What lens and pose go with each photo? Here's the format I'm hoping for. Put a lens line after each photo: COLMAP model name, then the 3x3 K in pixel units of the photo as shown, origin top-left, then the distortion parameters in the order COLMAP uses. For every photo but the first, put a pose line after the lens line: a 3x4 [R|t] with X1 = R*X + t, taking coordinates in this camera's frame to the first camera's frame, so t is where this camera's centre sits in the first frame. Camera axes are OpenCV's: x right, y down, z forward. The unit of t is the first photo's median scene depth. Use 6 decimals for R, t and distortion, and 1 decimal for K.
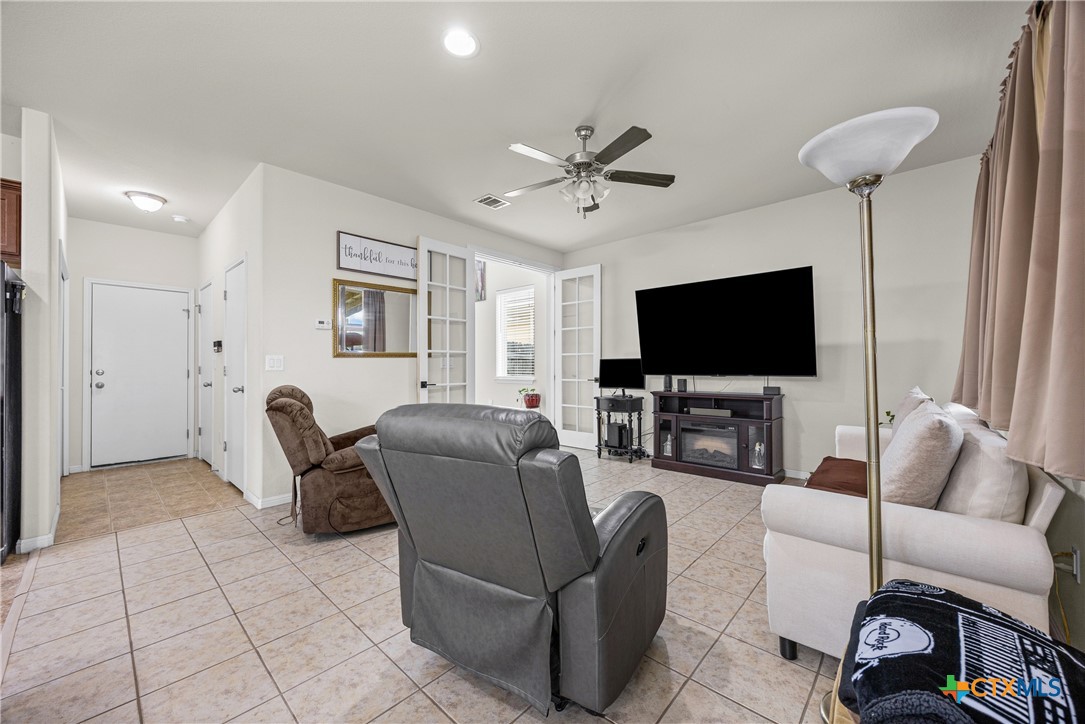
lens RADIAL K [[418.0, 0, 543.8], [0, 418.0, 363.9], [0, 0, 1]] dist [-0.001735, -0.000527]
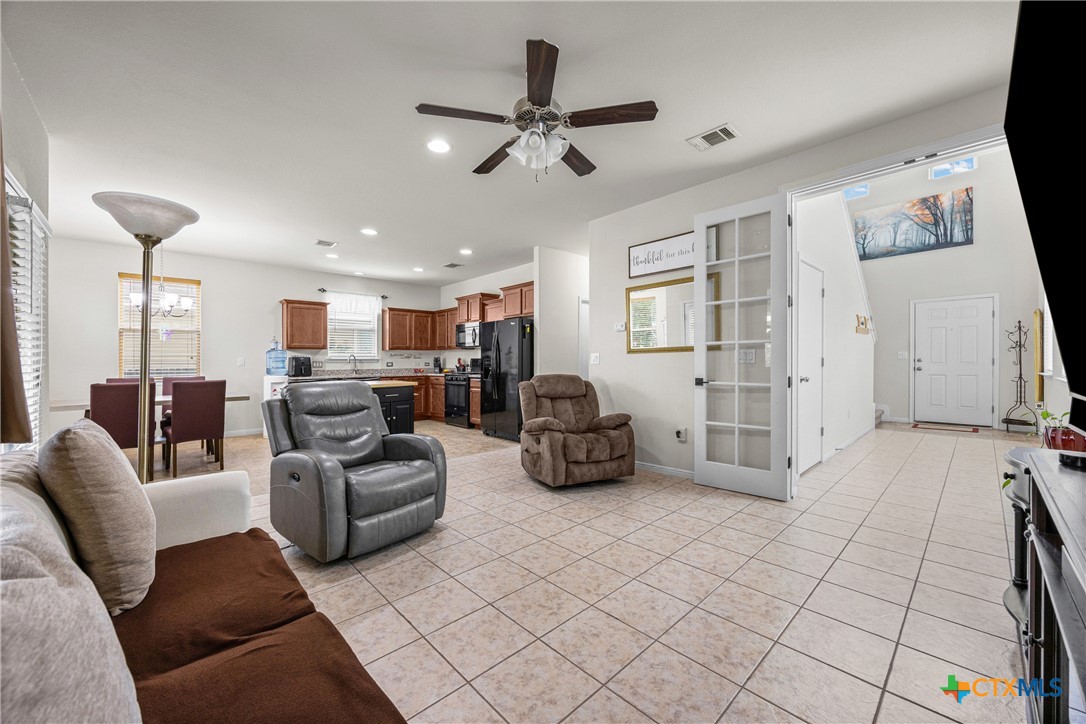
lens RADIAL K [[418.4, 0, 539.6], [0, 418.4, 356.0], [0, 0, 1]] dist [-0.001735, -0.000527]
pose [[-0.088486, -0.005798, -0.996061, 0.589617], [0.010762, 0.999919, -0.006777, -0.002148], [0.996019, -0.011320, -0.088416, 0.702400]]
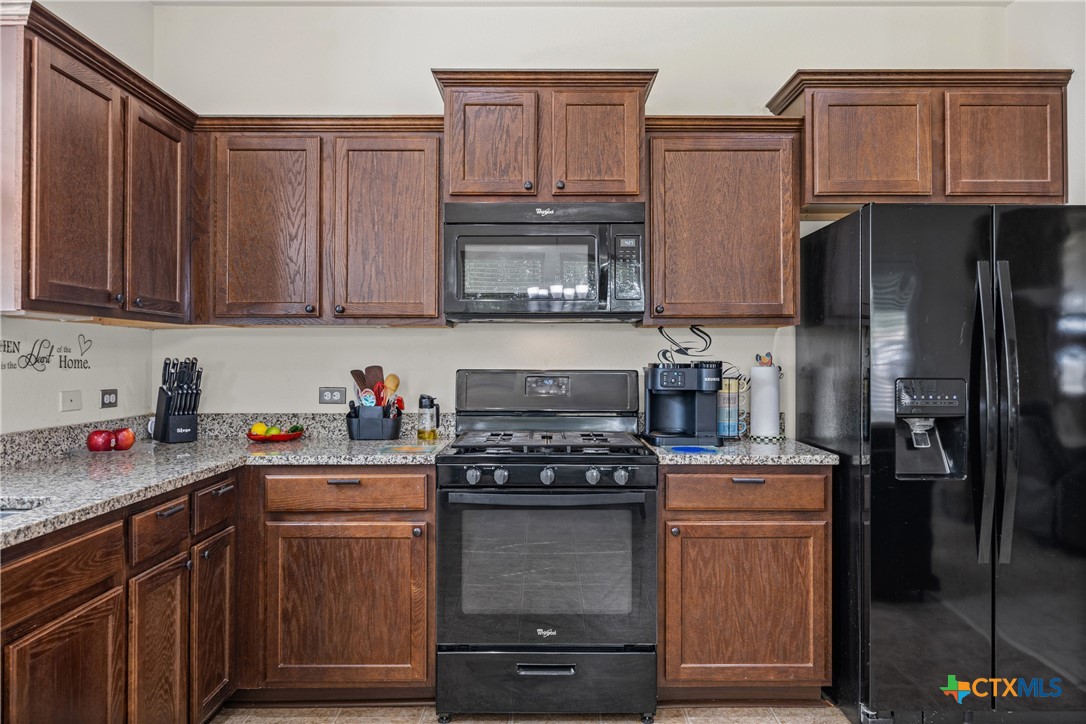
lens RADIAL K [[784.4, 0, 552.7], [0, 784.4, 344.9], [0, 0, 1]] dist [-0.009702, 0.004112]
pose [[0.684974, -0.006816, -0.728536, -0.564861], [-0.003707, 0.999911, -0.012840, -0.021139], [0.728558, 0.011496, 0.684887, -0.171998]]
